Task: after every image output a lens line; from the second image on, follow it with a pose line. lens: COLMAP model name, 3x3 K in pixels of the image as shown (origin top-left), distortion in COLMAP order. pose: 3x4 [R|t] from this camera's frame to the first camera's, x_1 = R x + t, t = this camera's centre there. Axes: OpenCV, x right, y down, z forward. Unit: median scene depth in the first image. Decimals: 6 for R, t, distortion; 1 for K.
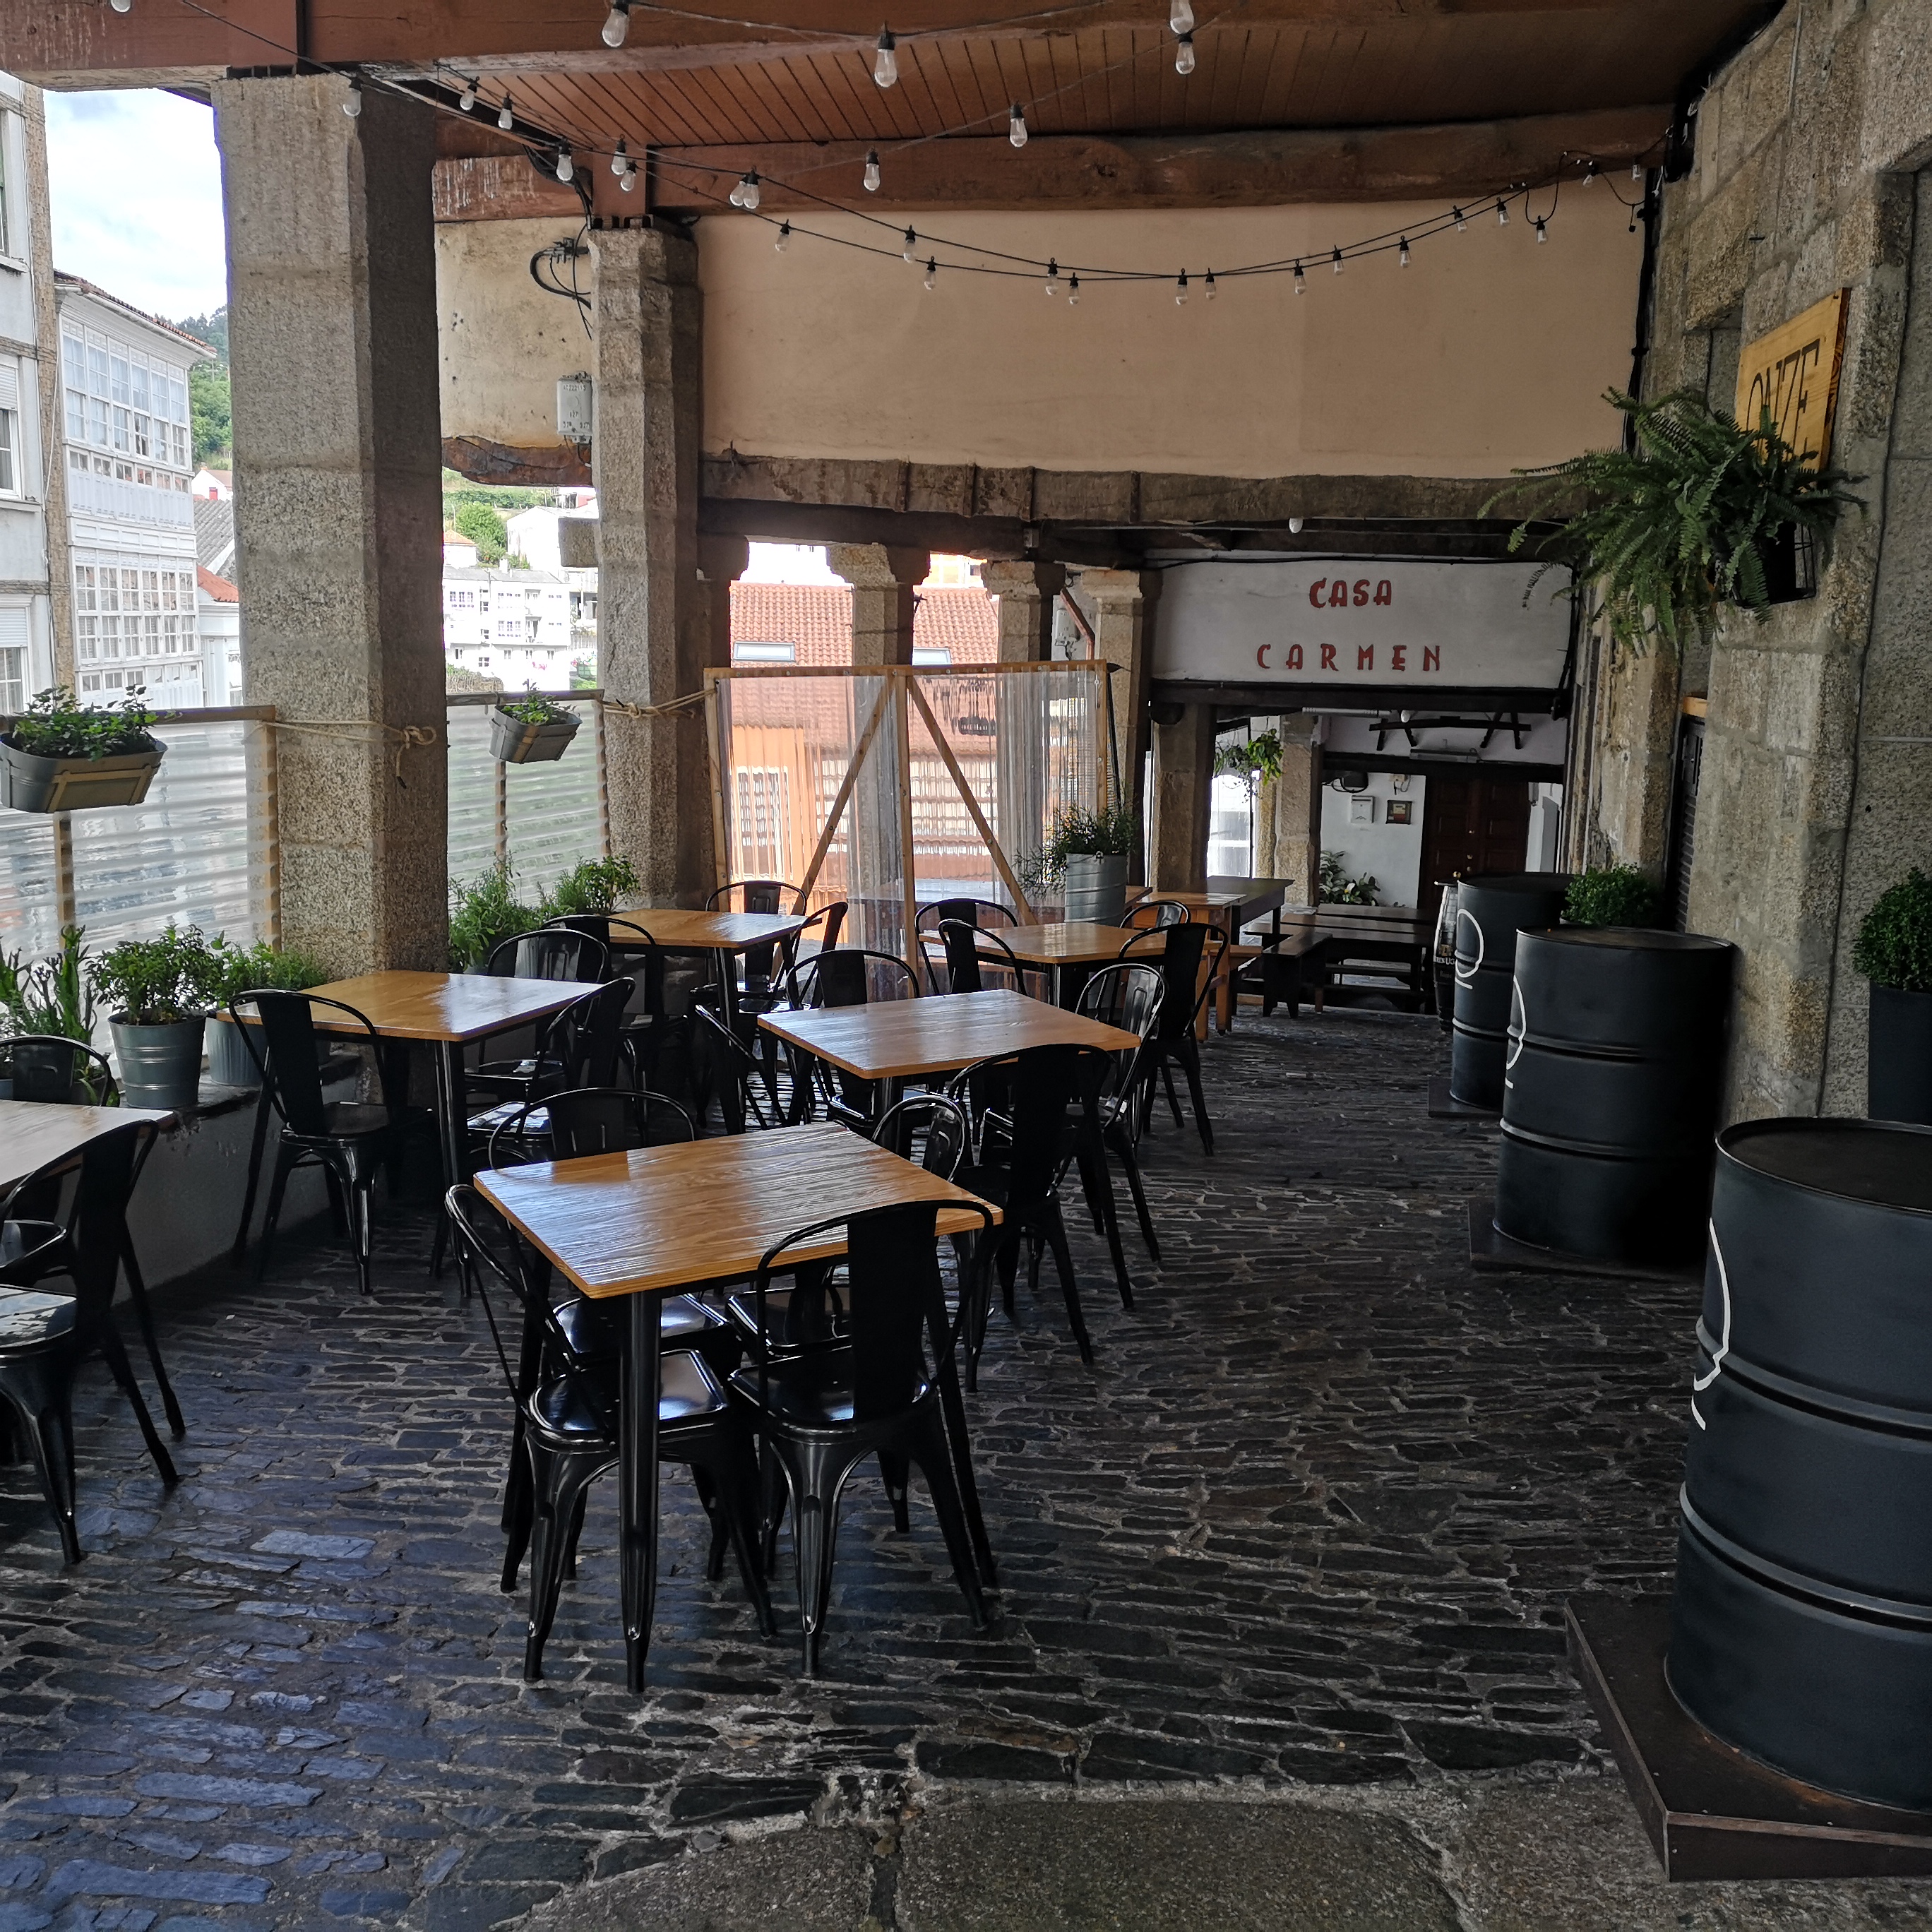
lens RADIAL K [[1897.9, 0, 968.3], [0, 1897.9, 972.7], [0, 0, 1]] dist [0.055799, -0.049183]
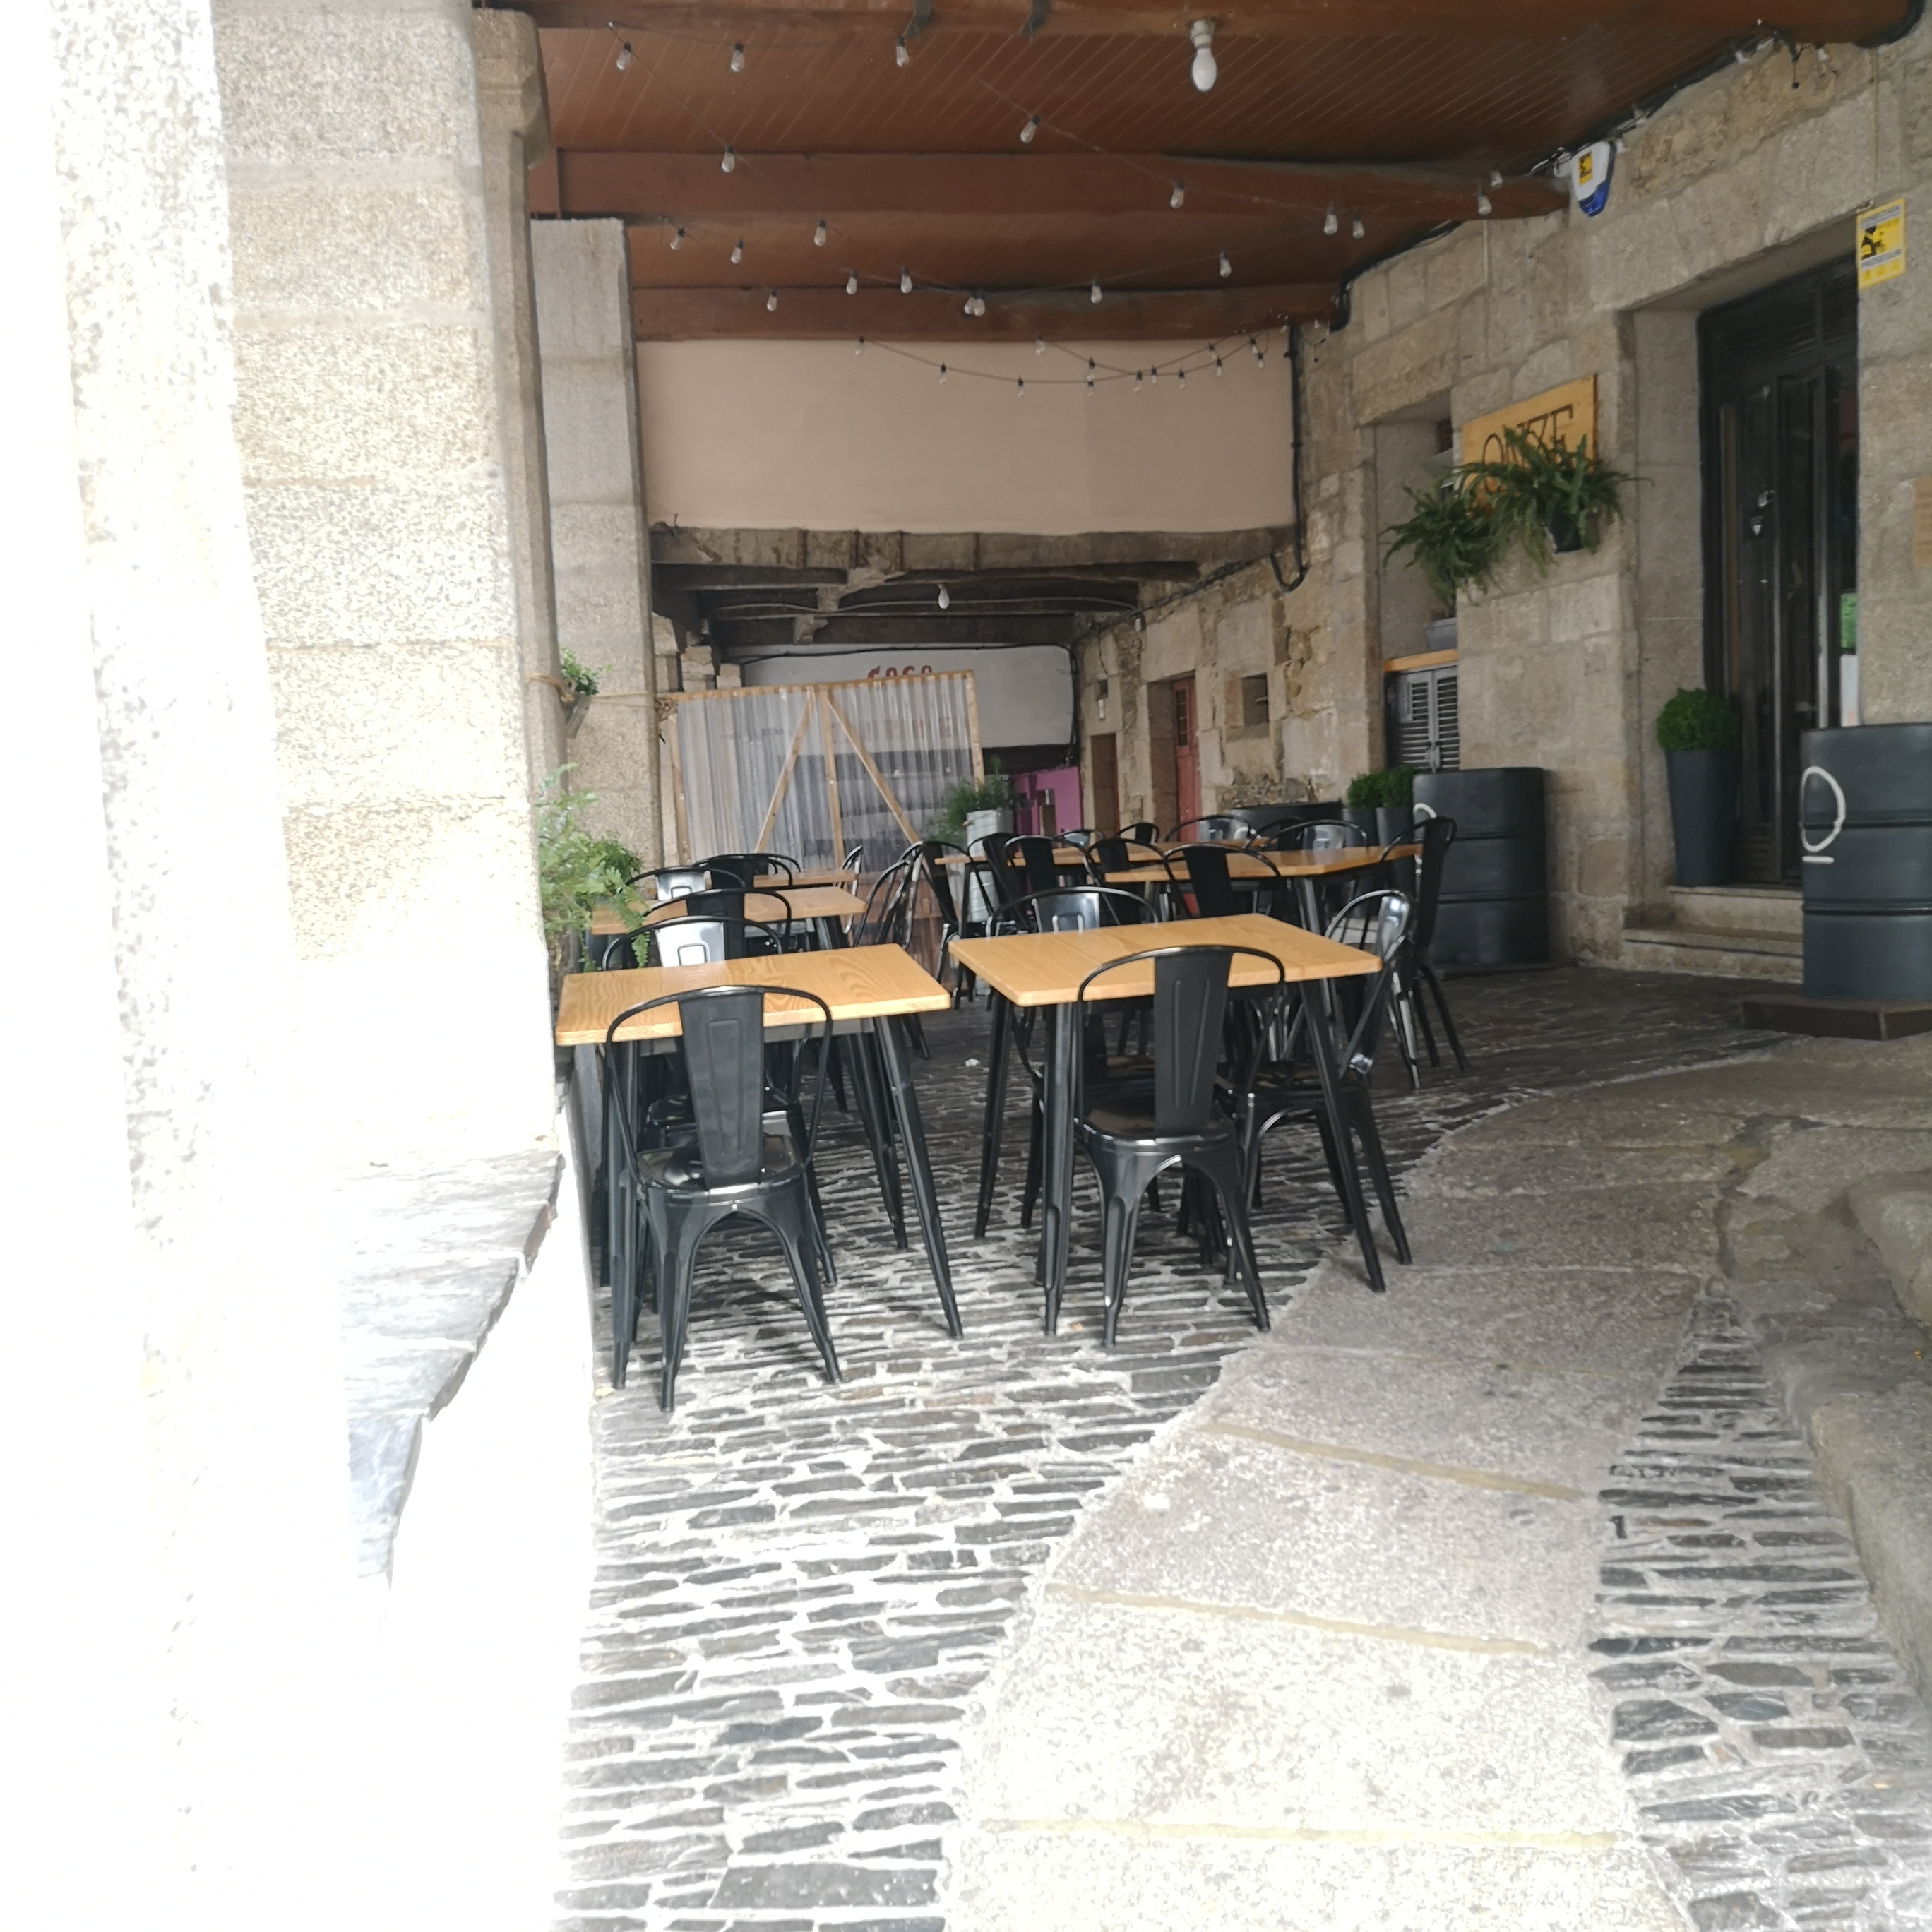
lens RADIAL K [[1897.9, 0, 968.3], [0, 1897.9, 972.7], [0, 0, 1]] dist [0.055799, -0.049183]
pose [[0.916955, -0.103857, 0.385236, -0.244335], [0.137763, 0.988560, -0.061400, 0.066561], [-0.374452, 0.109372, 0.920773, -0.107563]]
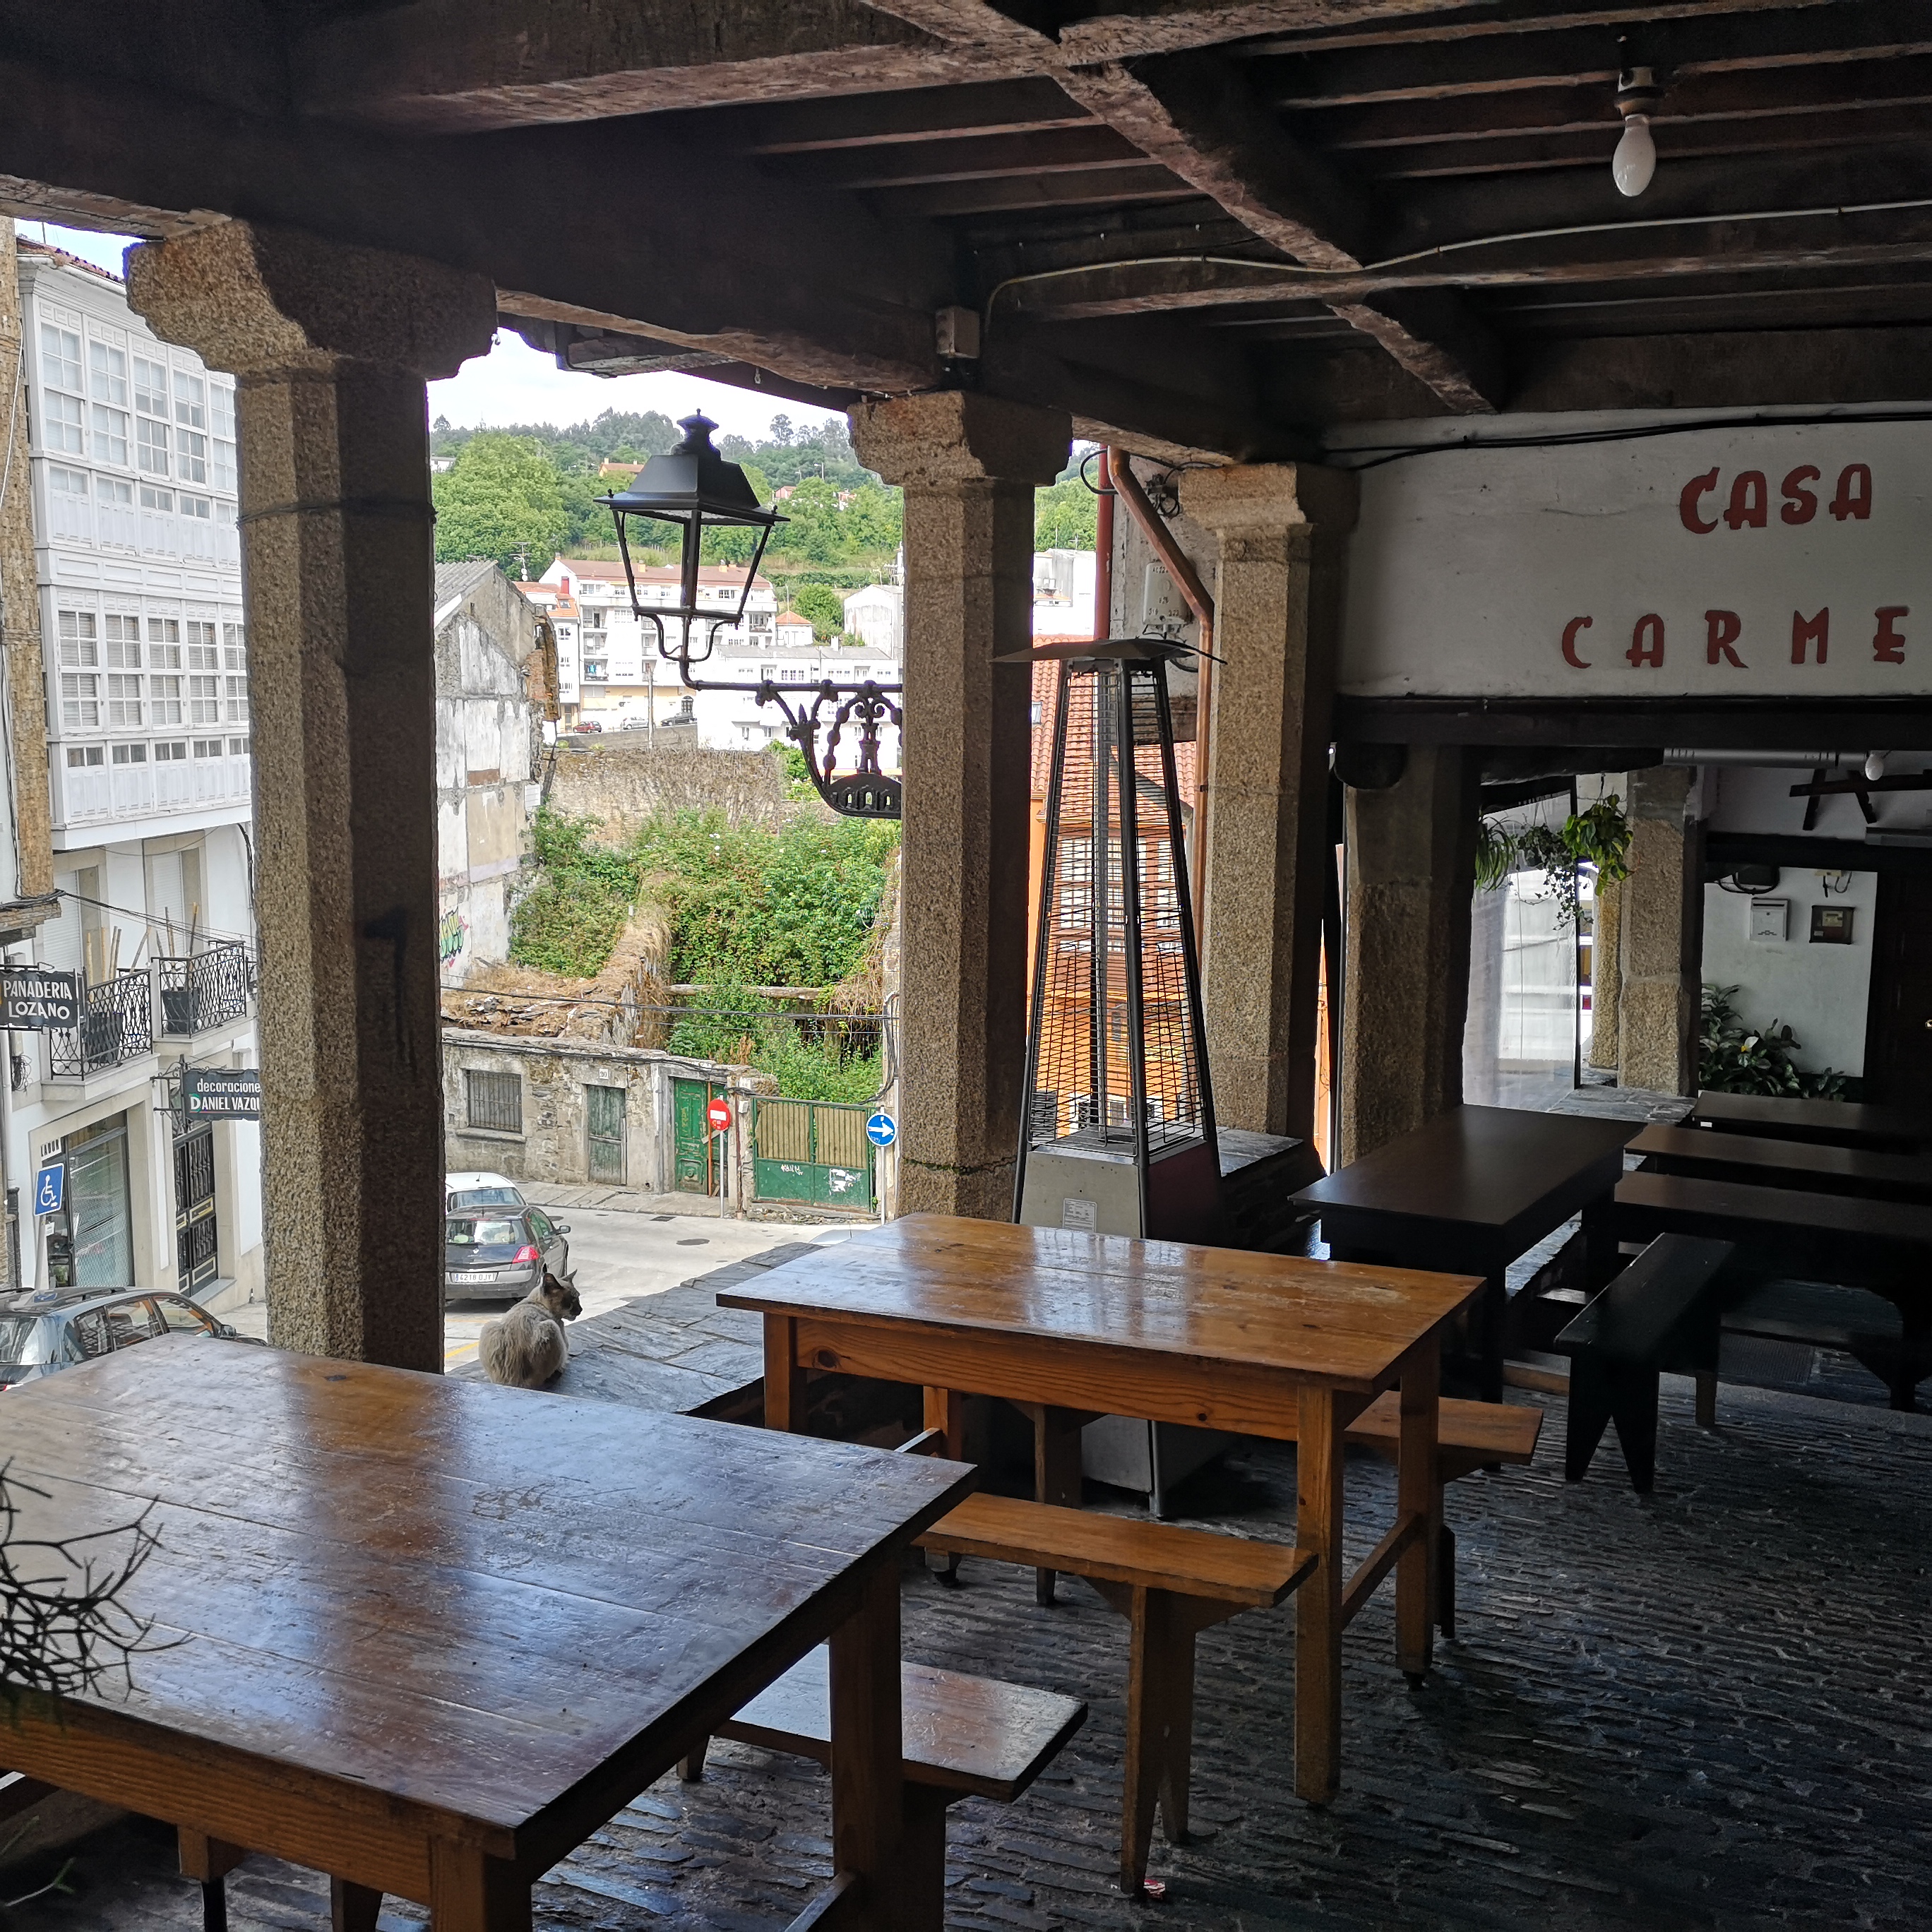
lens RADIAL K [[1897.9, 0, 968.3], [0, 1897.9, 972.7], [0, 0, 1]] dist [0.055799, -0.049183]
pose [[0.983717, 0.005787, -0.179632, 0.093226], [-0.012531, 0.999258, -0.036428, -0.065890], [0.179288, 0.038086, 0.983059, 0.515822]]
